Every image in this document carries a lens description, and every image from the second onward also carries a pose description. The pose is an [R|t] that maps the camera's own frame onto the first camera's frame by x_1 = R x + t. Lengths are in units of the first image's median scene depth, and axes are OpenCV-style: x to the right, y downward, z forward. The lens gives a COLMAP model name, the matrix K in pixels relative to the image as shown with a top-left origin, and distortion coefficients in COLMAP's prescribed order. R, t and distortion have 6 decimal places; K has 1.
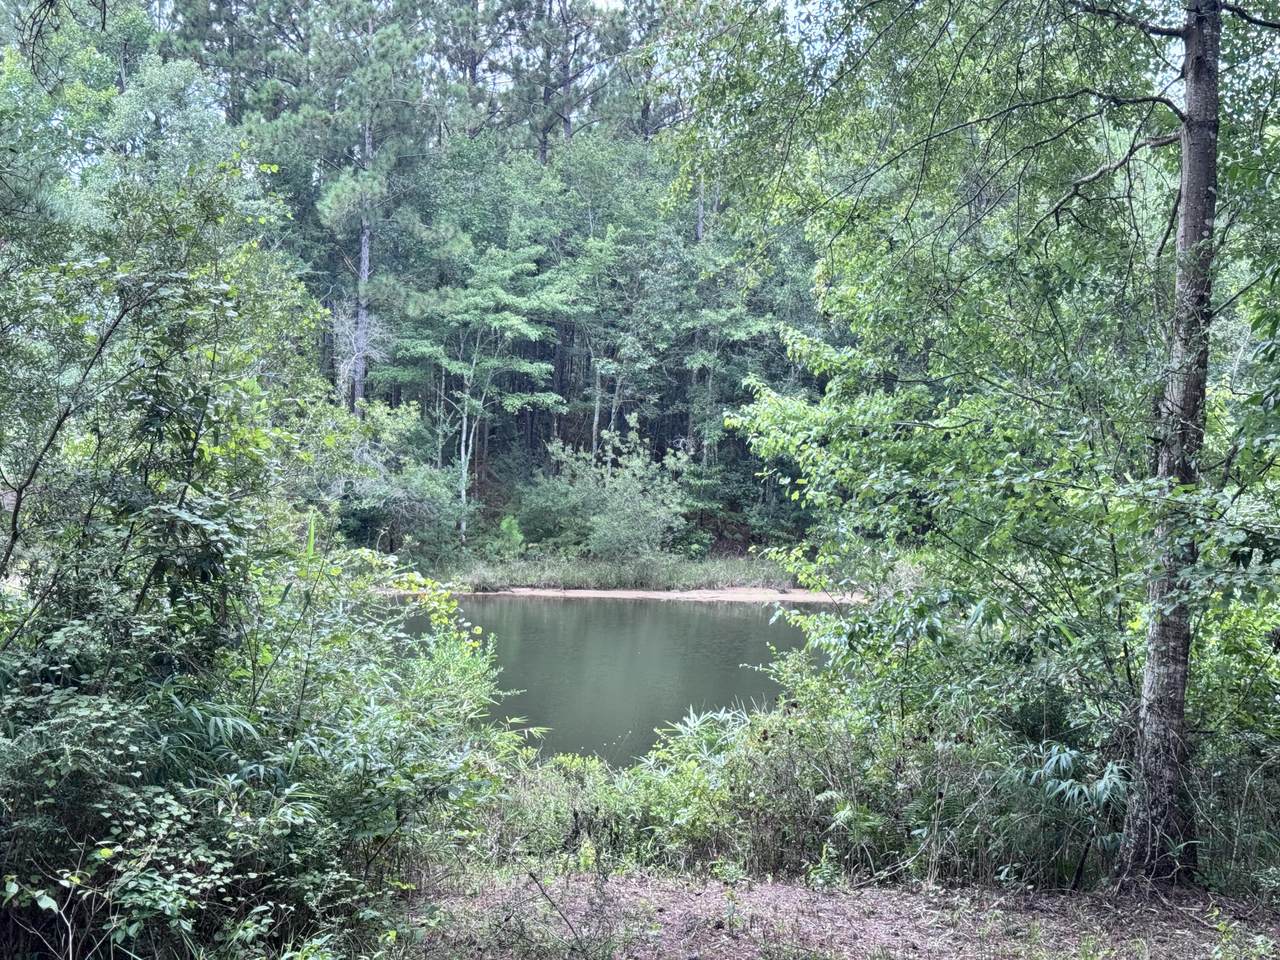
lens RADIAL K [[1768.3, 0, 647.8], [0, 1768.3, 481.1], [0, 0, 1]] dist [0.106809, 0.000000]
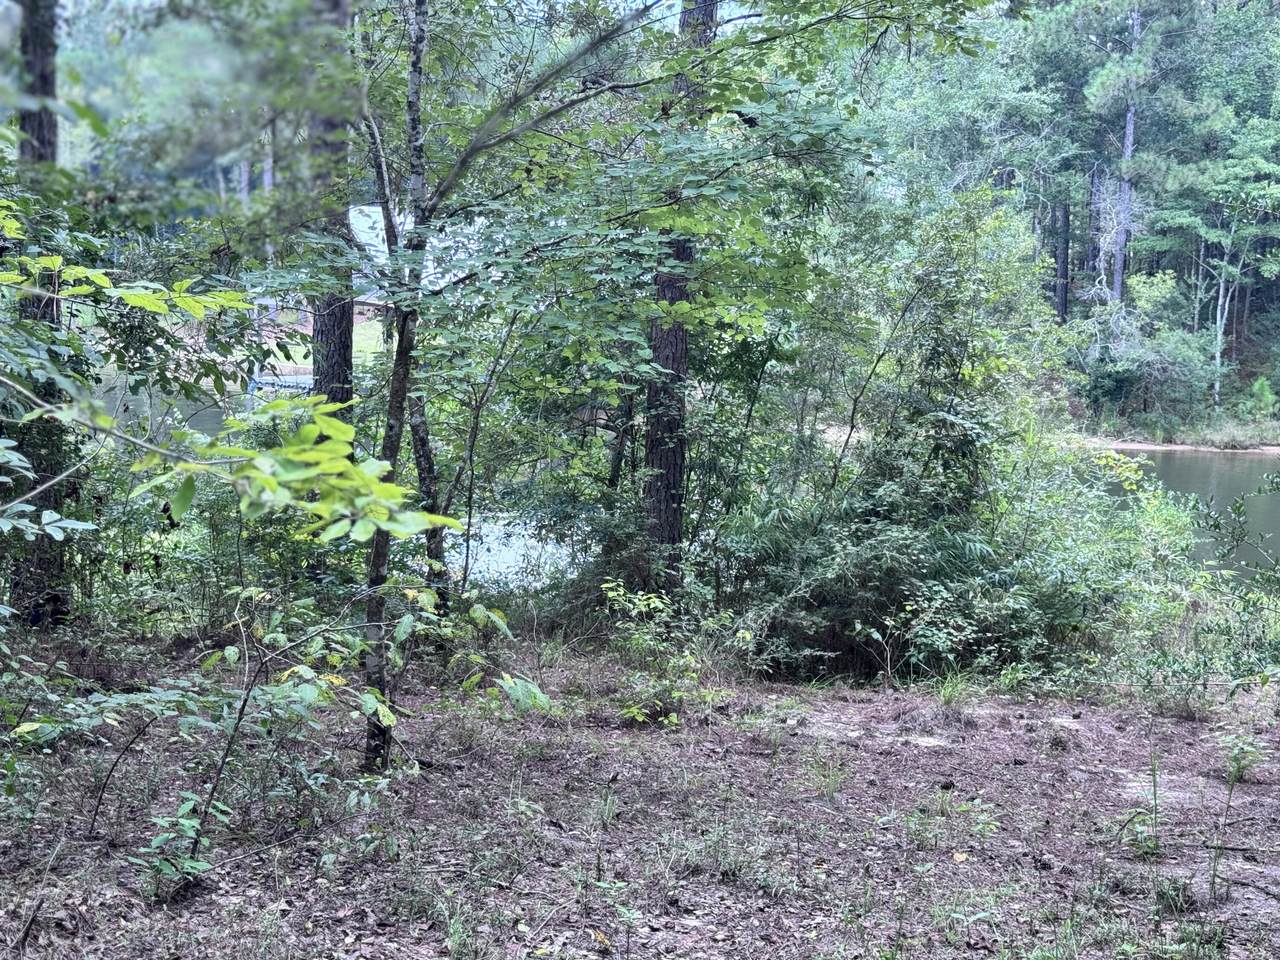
lens RADIAL K [[1768.3, 0, 645.7], [0, 1768.3, 480.8], [0, 0, 1]] dist [0.106809, 0.000000]
pose [[0.908911, 0.035041, -0.415514, 0.151849], [0.001994, 0.996086, 0.088363, -0.063966], [0.416985, -0.081143, 0.905284, -0.554522]]
